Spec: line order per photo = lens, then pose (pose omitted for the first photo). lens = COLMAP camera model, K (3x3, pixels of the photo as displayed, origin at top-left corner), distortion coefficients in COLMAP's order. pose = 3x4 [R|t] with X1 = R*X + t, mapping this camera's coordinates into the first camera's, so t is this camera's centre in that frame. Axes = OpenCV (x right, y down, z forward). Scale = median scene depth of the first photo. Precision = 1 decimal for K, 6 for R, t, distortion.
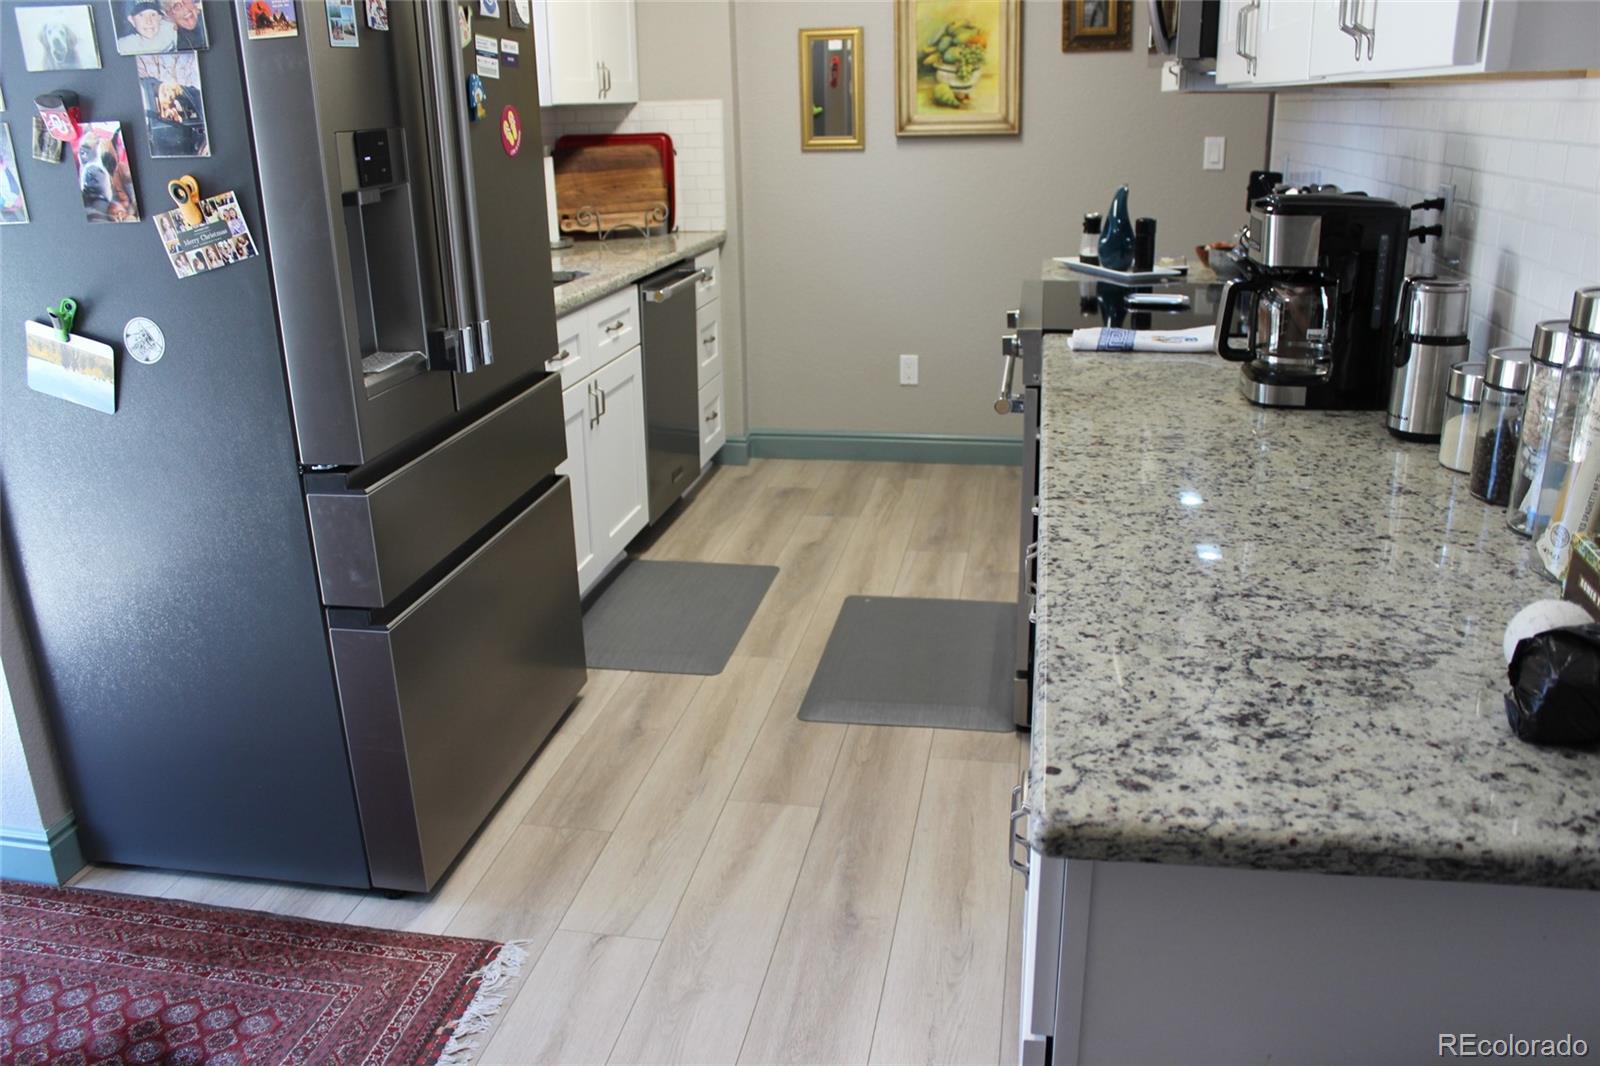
lens RADIAL K [[1304.2, 0, 800.9], [0, 1304.2, 568.3], [0, 0, 1]] dist [-0.157519, 0.124478]
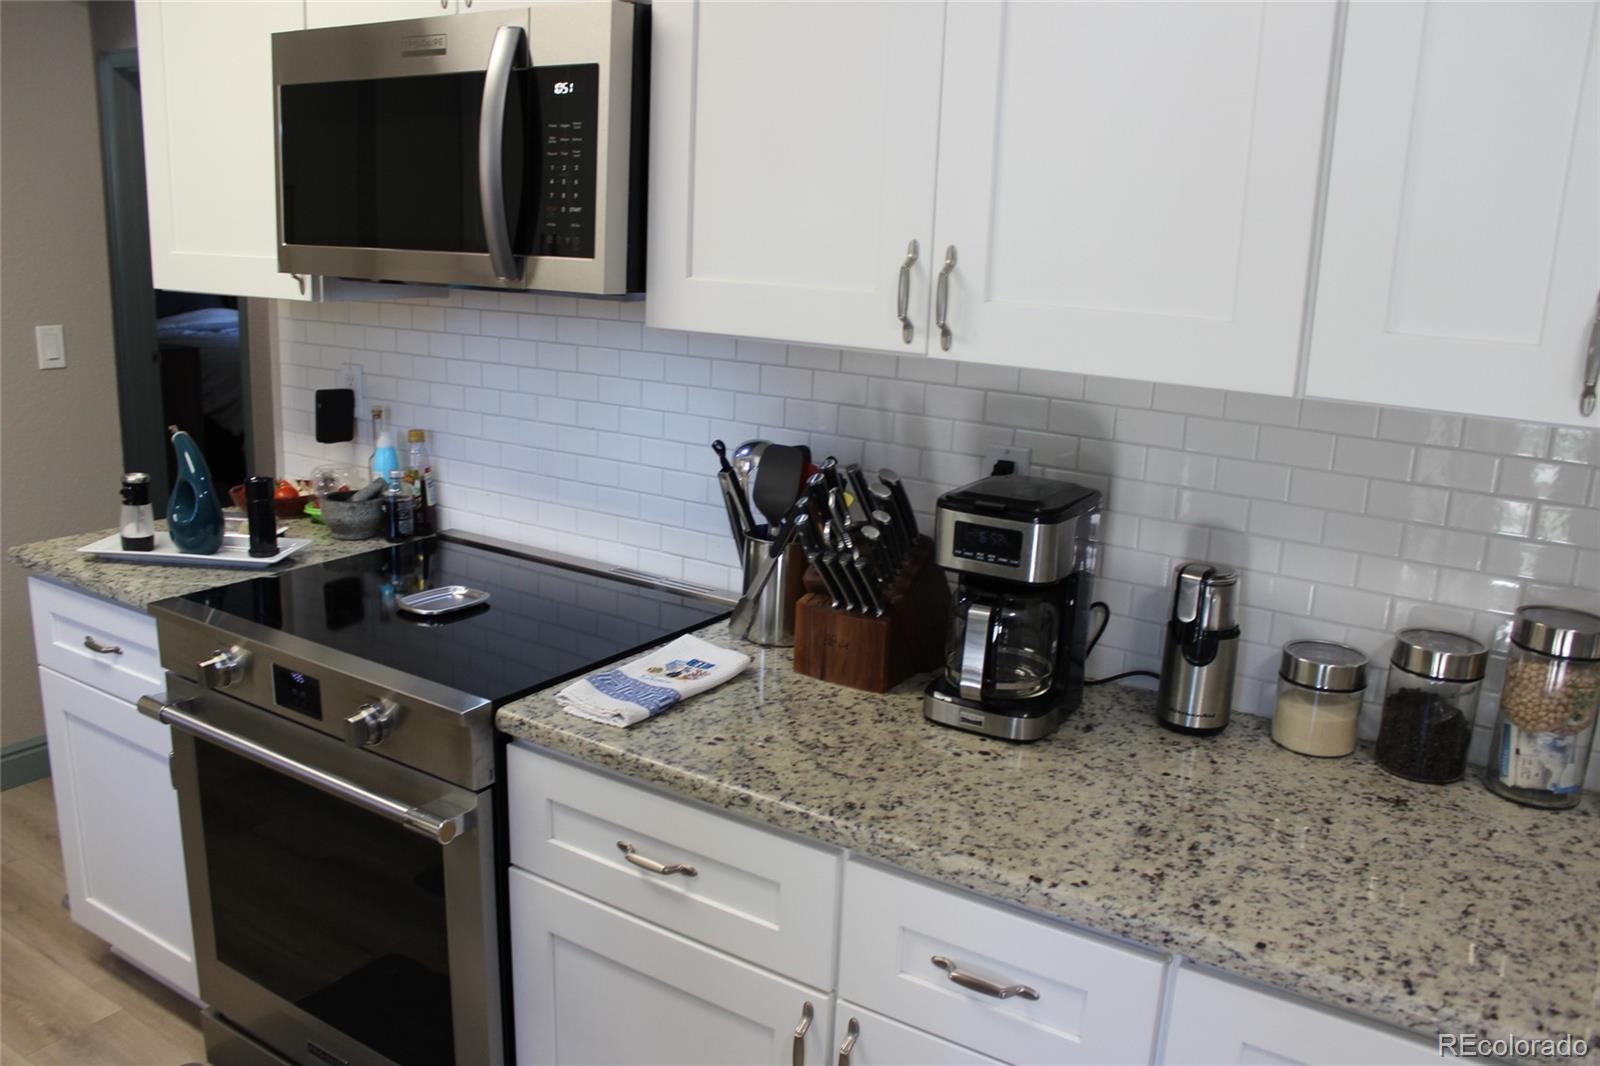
lens RADIAL K [[1304.2, 0, 800.9], [0, 1304.2, 568.3], [0, 0, 1]] dist [-0.157519, 0.124478]
pose [[0.380851, -0.200014, 0.902744, -0.471171], [0.268922, 0.958079, 0.098821, -0.391204], [-0.884665, 0.205132, 0.418674, 0.825413]]
